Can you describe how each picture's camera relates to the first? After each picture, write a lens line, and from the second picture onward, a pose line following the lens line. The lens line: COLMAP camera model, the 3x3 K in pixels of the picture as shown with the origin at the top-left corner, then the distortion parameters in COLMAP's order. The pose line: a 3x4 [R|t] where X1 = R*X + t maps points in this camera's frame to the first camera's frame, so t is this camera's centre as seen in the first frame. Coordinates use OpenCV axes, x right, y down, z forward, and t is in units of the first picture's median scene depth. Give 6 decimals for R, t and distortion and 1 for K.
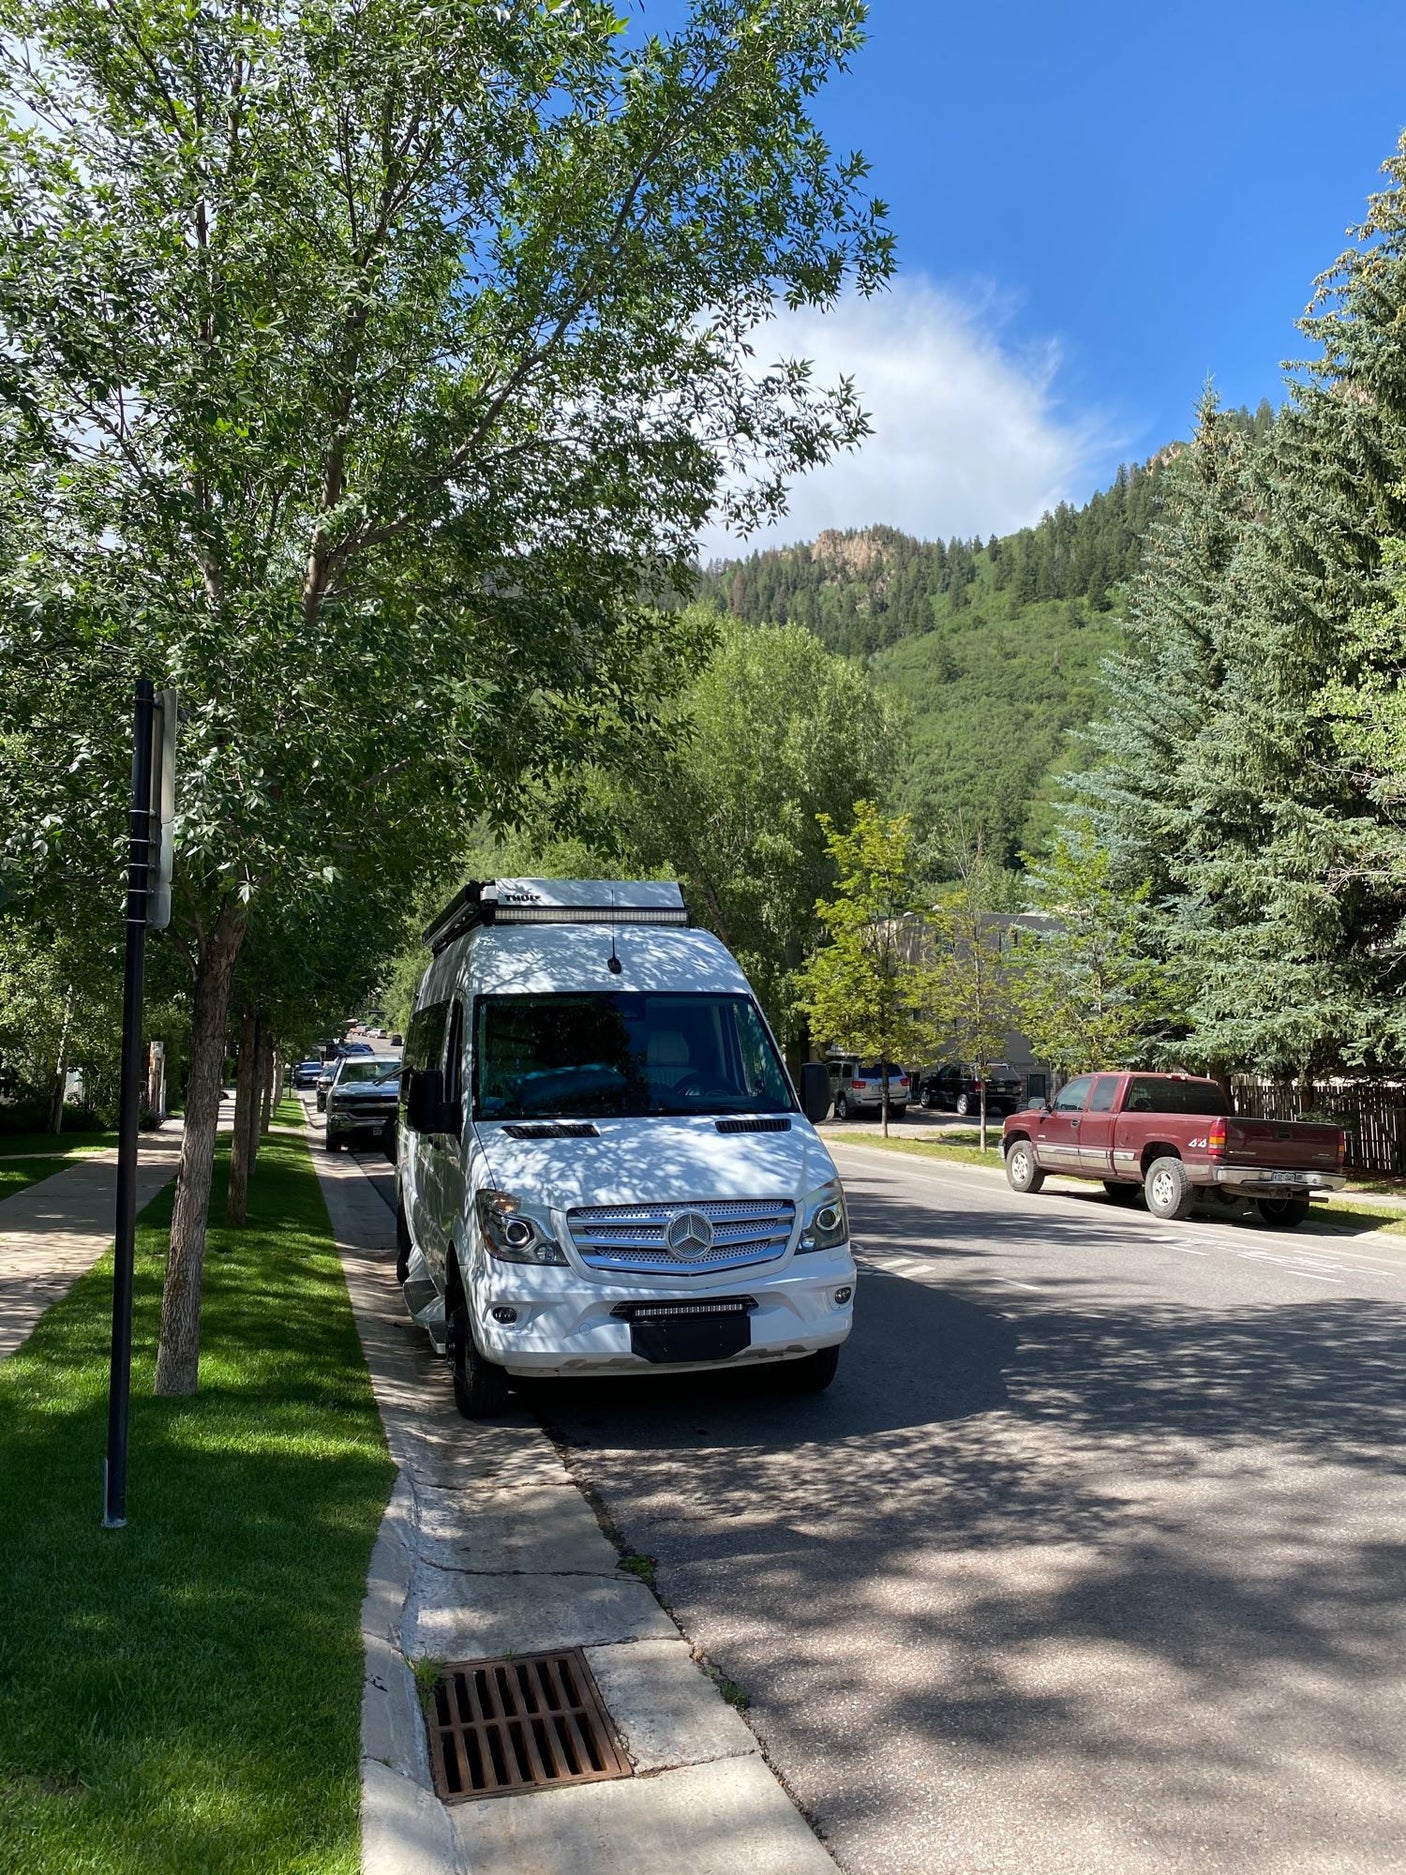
lens RADIAL K [[1440.2, 0, 703.0], [0, 1440.2, 937.5], [0, 0, 1]] dist [0.072633, -0.060918]
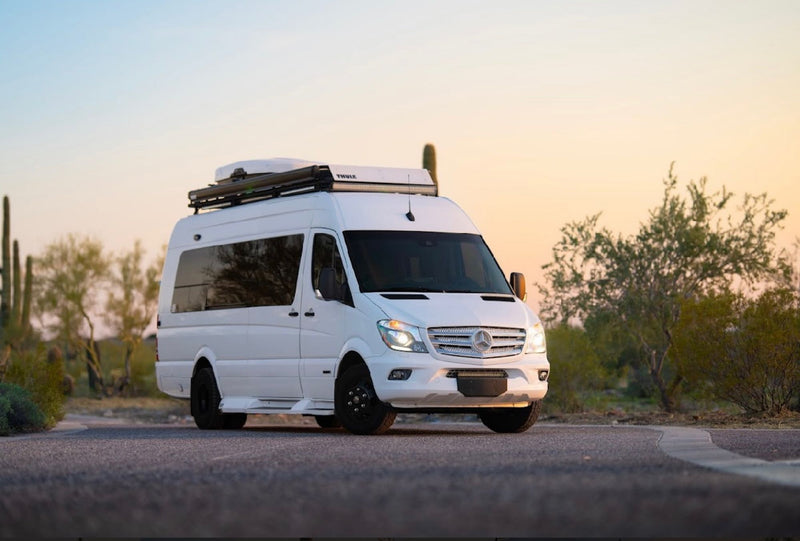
lens RADIAL K [[2384.3, 0, 400.0], [0, 2384.3, 270.5], [0, 0, 1]] dist [0.007079, 0.051328]
pose [[0.984949, 0.020745, 0.171595, -0.748095], [-0.026794, 0.999096, 0.033008, -0.015778], [-0.170755, -0.037109, 0.984615, -2.512697]]
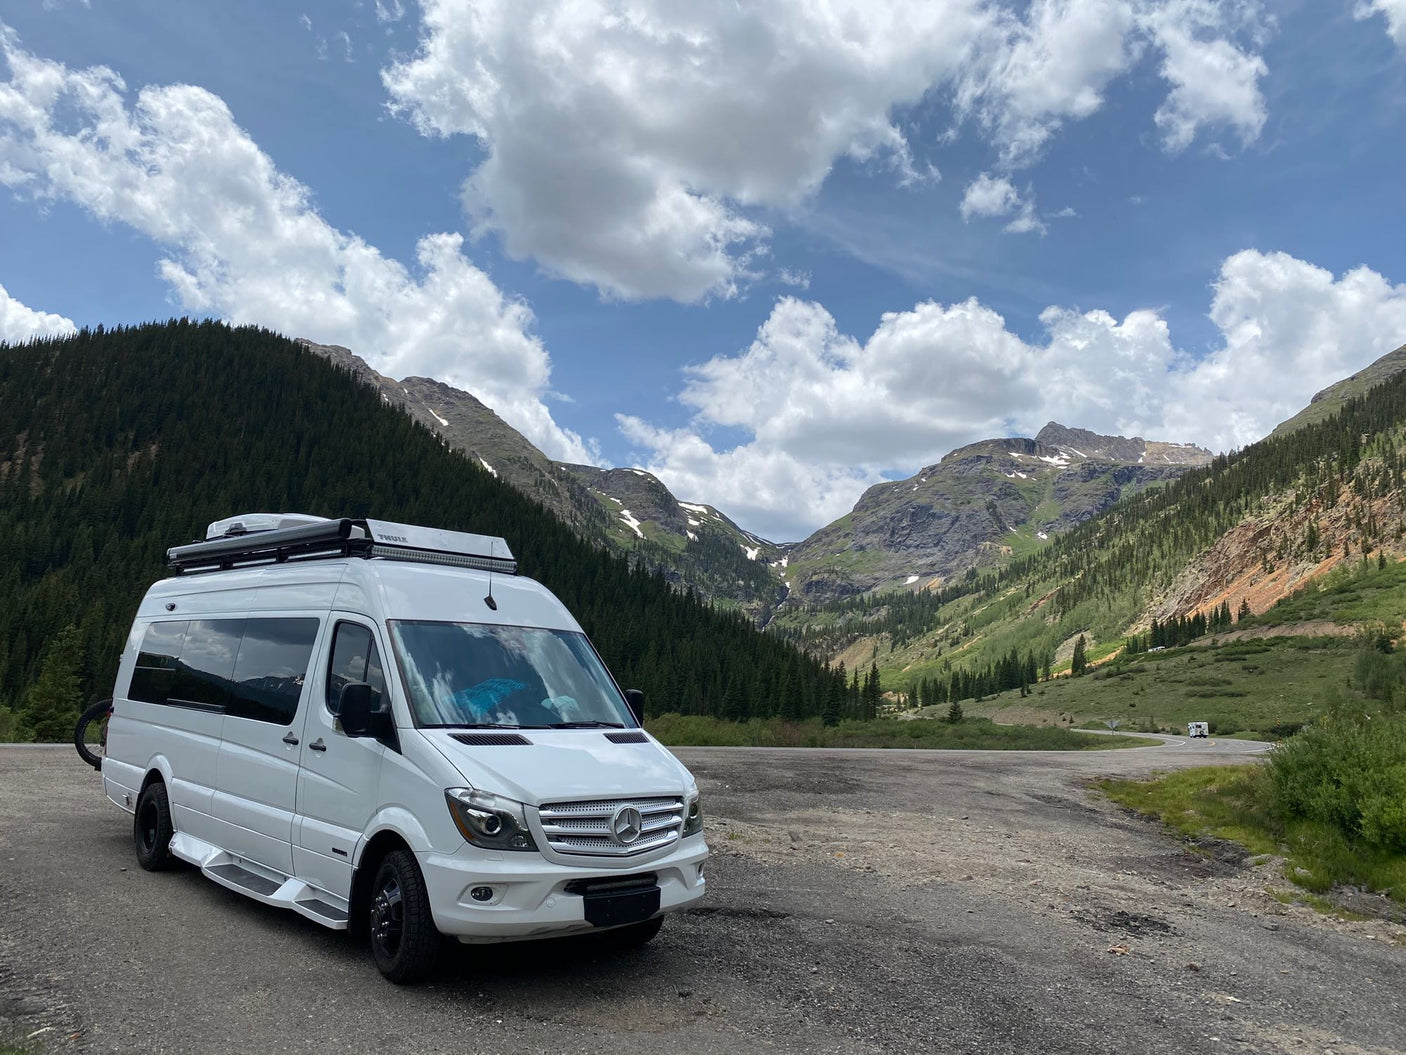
lens RADIAL K [[1079.9, 0, 703.0], [0, 1079.9, 527.5], [0, 0, 1]] dist [0.072633, -0.060918]
pose [[0.882296, 0.115612, 0.456276, -0.421113], [-0.093400, 0.993092, -0.071026, 0.003962], [-0.461336, 0.020050, 0.886999, 0.097320]]
